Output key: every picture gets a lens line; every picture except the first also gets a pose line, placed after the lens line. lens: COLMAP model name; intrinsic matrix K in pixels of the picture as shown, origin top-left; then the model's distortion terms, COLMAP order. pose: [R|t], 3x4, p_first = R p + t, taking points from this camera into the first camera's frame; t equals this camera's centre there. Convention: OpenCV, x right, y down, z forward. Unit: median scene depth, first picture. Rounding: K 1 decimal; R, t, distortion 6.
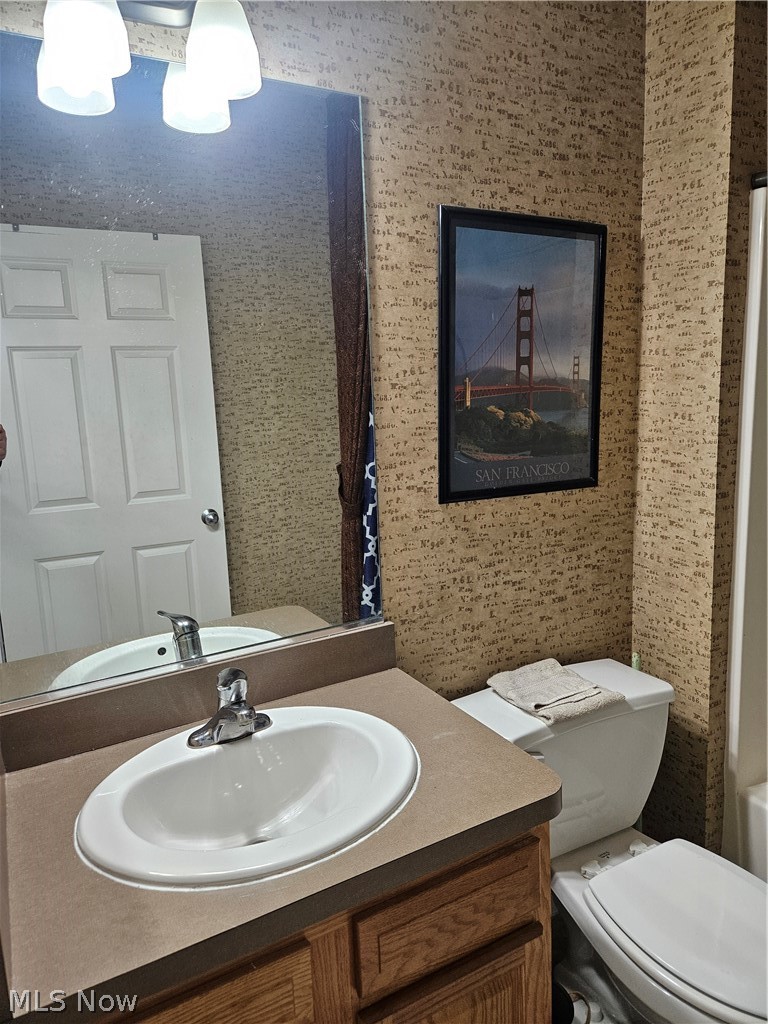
lens RADIAL K [[674.8, 0, 381.4], [0, 674.8, 502.0], [0, 0, 1]] dist [0.082043, -0.067461]
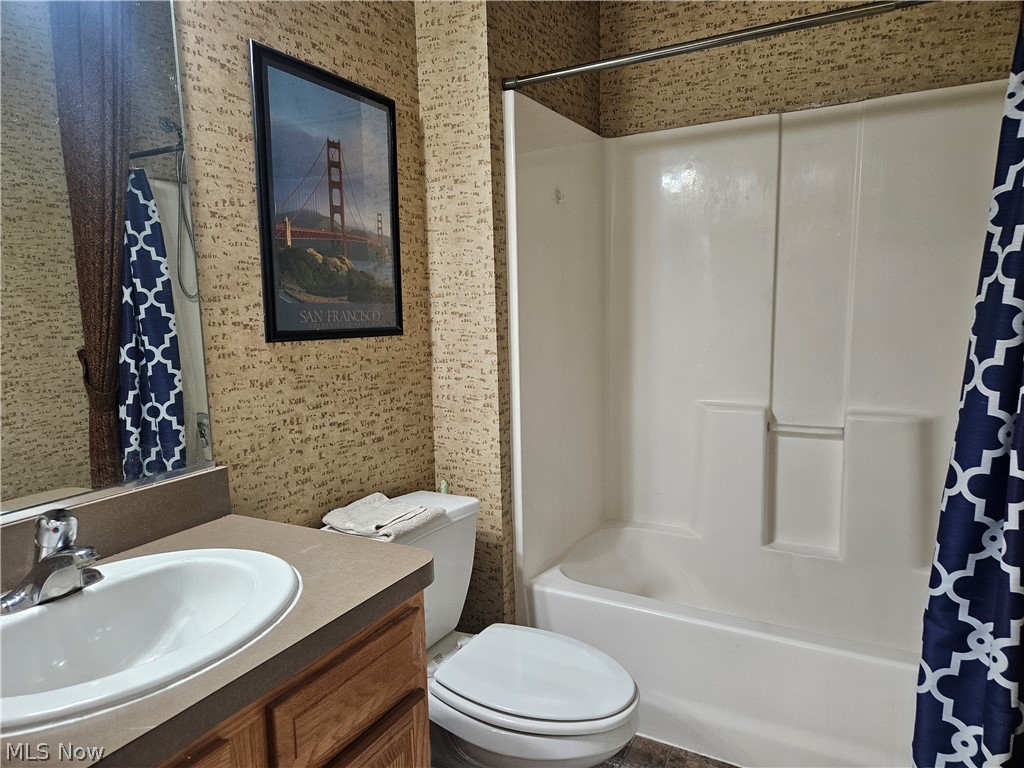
lens RADIAL K [[674.8, 0, 500.6], [0, 674.8, 392.2], [0, 0, 1]] dist [0.082043, -0.067461]
pose [[0.846715, -0.050601, 0.529634, -0.149102], [0.078893, 0.996403, -0.030927, 0.127878], [-0.526164, 0.067971, 0.847662, -0.014395]]
